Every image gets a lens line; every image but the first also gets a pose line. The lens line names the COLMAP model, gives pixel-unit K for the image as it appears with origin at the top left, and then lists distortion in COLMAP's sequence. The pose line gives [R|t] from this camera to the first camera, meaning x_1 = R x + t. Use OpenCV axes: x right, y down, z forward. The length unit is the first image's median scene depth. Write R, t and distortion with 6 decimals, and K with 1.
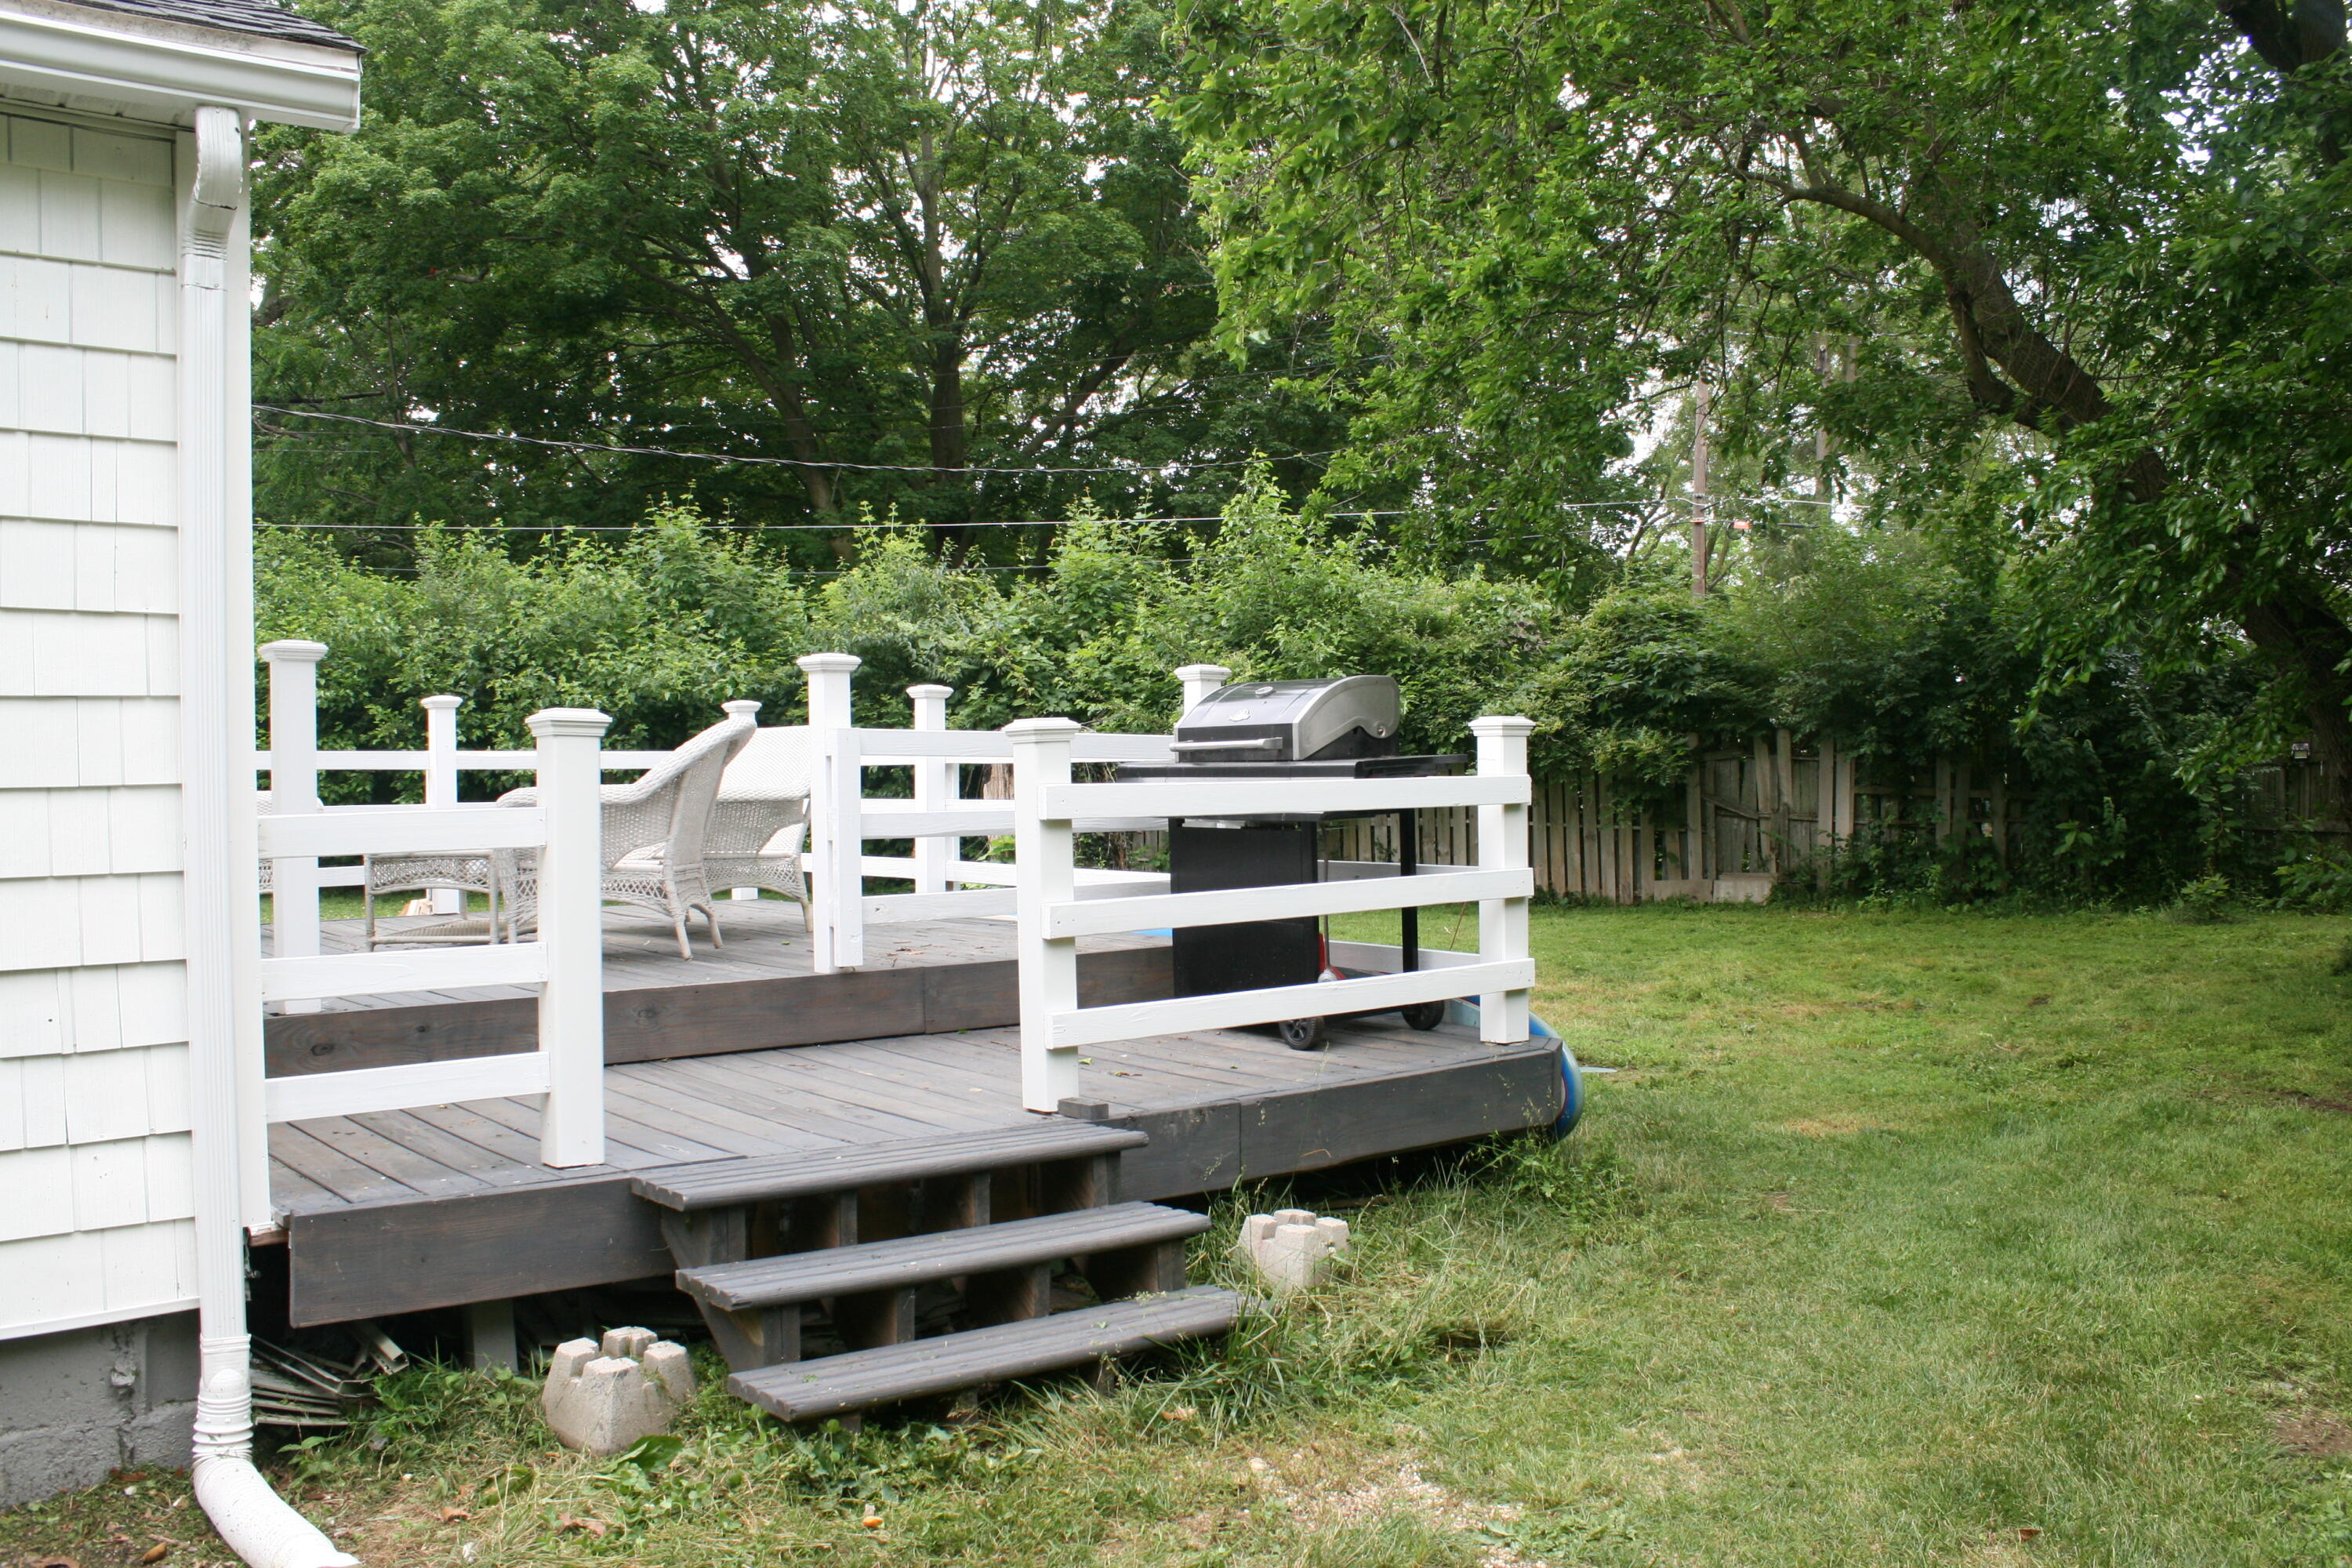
lens RADIAL K [[1982.9, 0, 1204.9], [0, 1982.9, 792.9], [0, 0, 1]] dist [-0.170581, 0.150927]
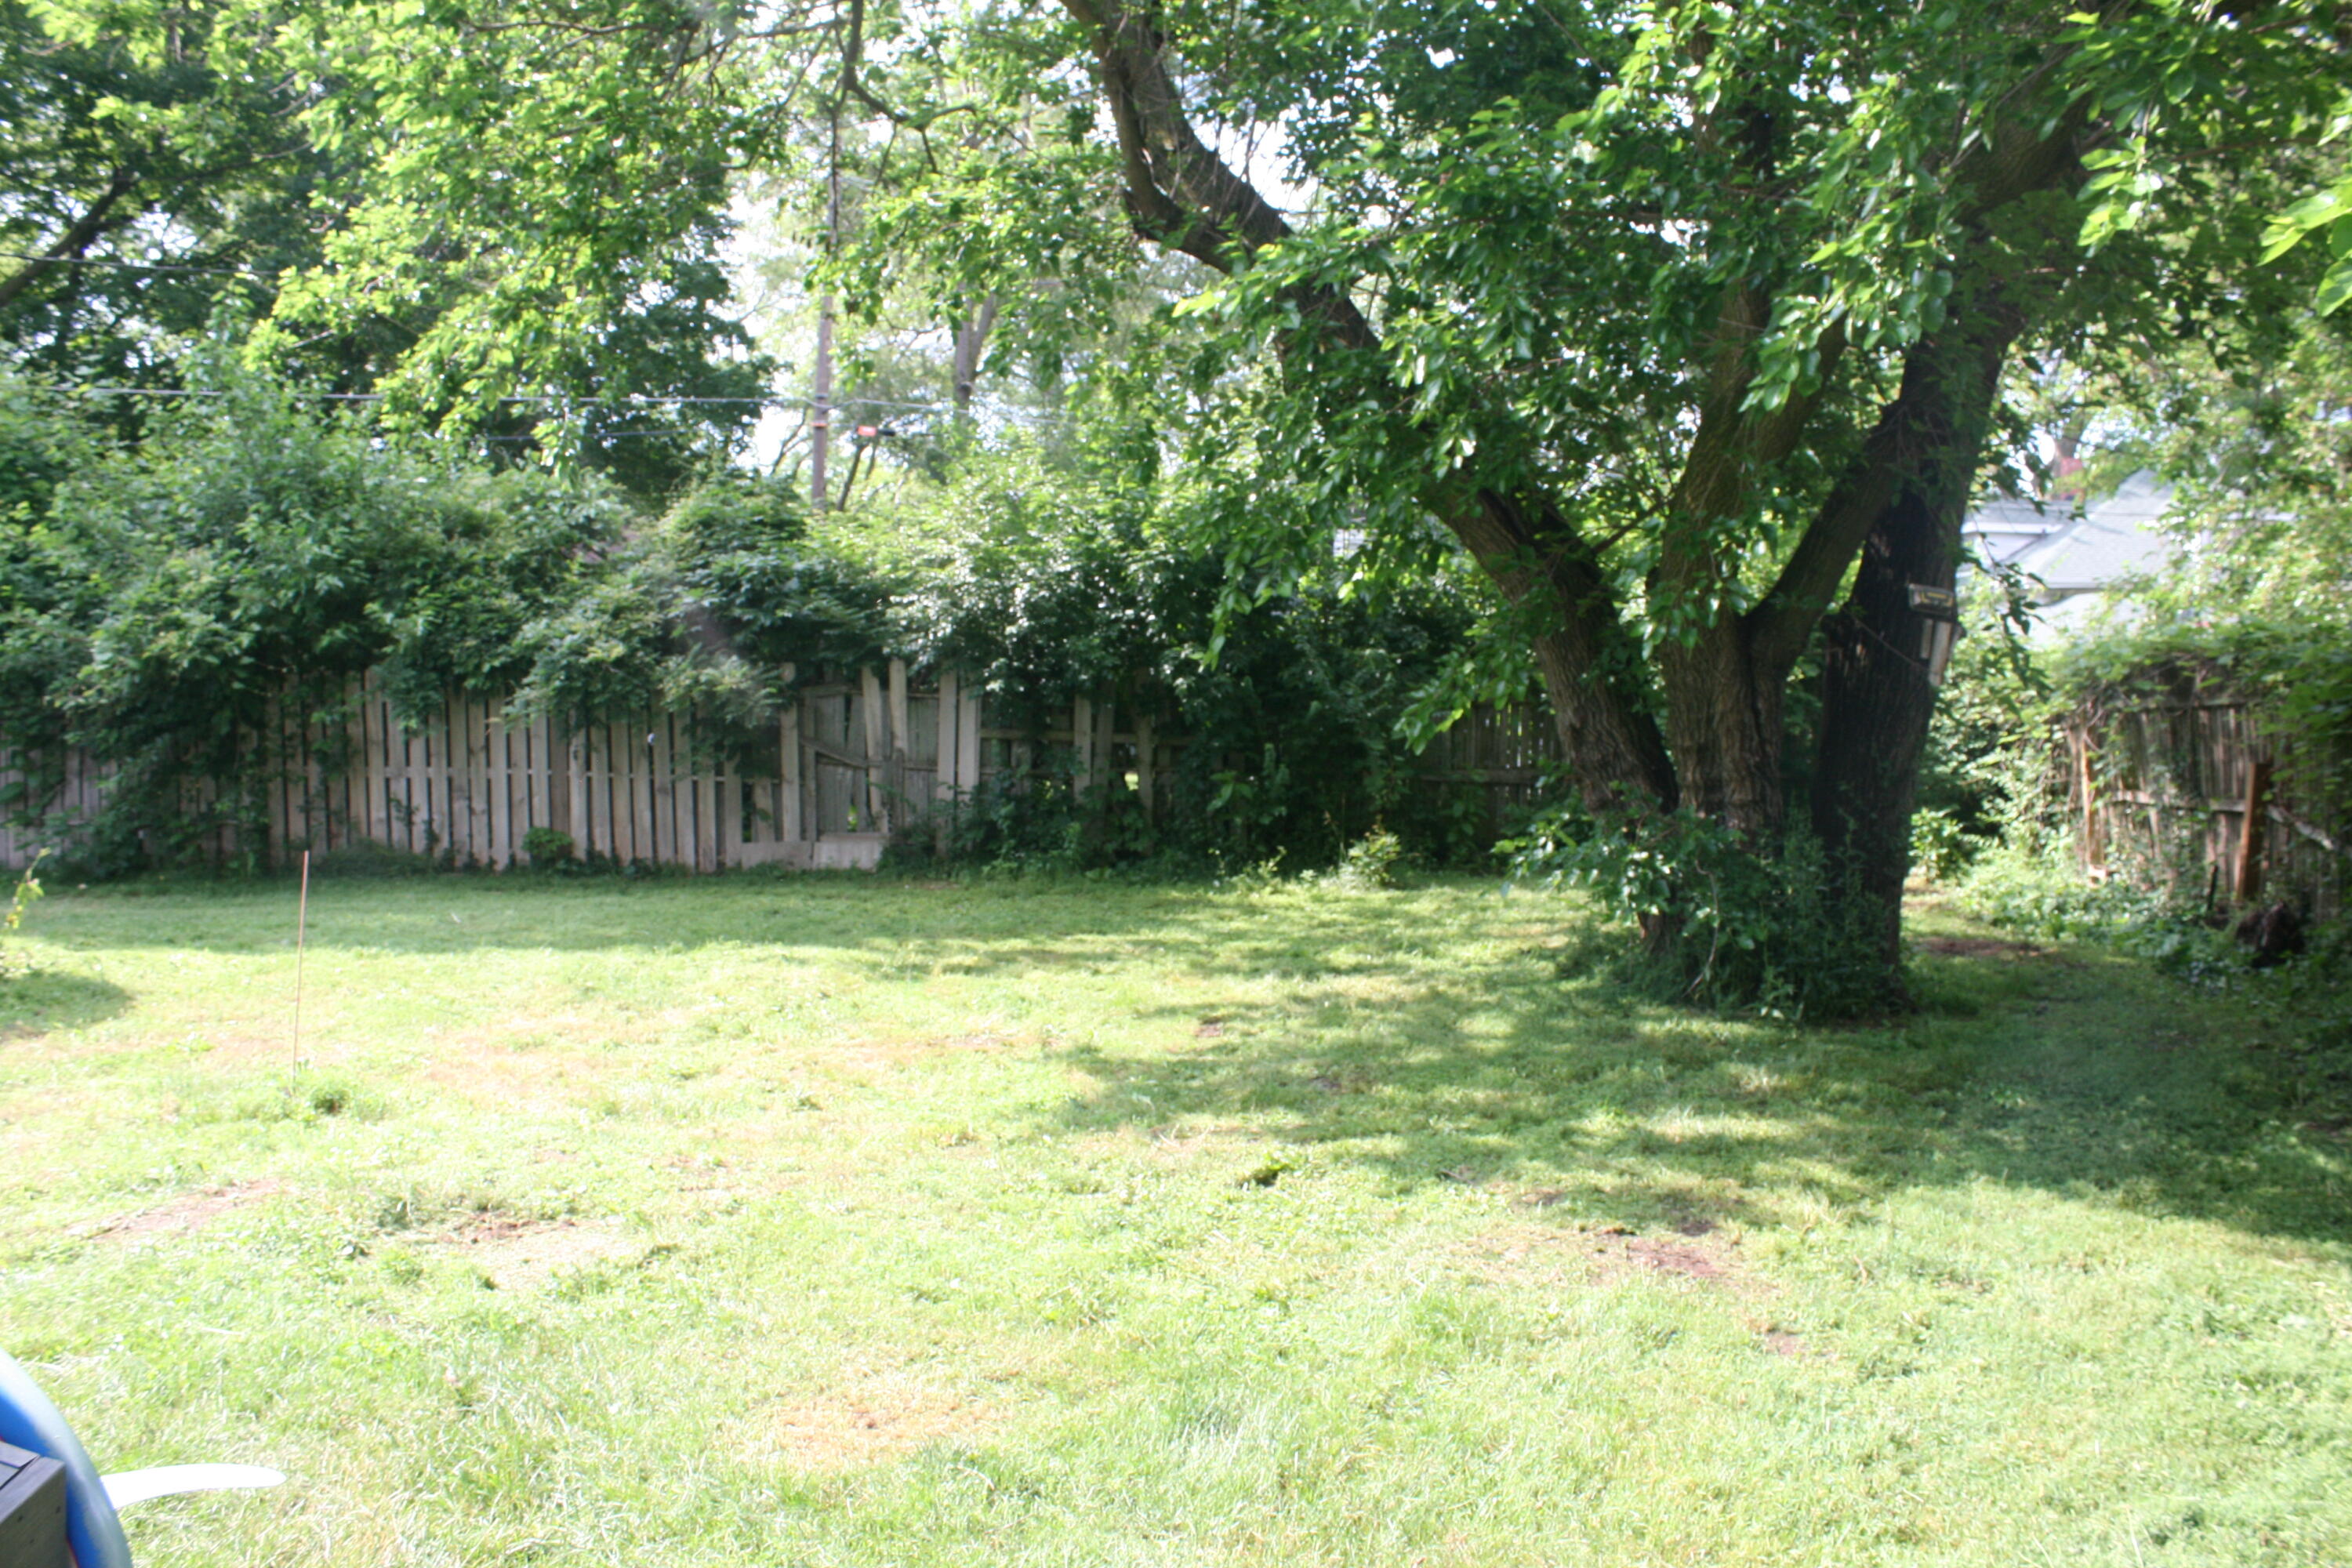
lens RADIAL K [[1982.9, 0, 1204.9], [0, 1982.9, 792.9], [0, 0, 1]] dist [-0.170581, 0.150927]
pose [[0.911383, -0.009847, 0.411442, 0.067746], [-0.004918, 0.999382, 0.034812, -0.005632], [-0.411531, -0.033751, 0.910771, 0.174989]]
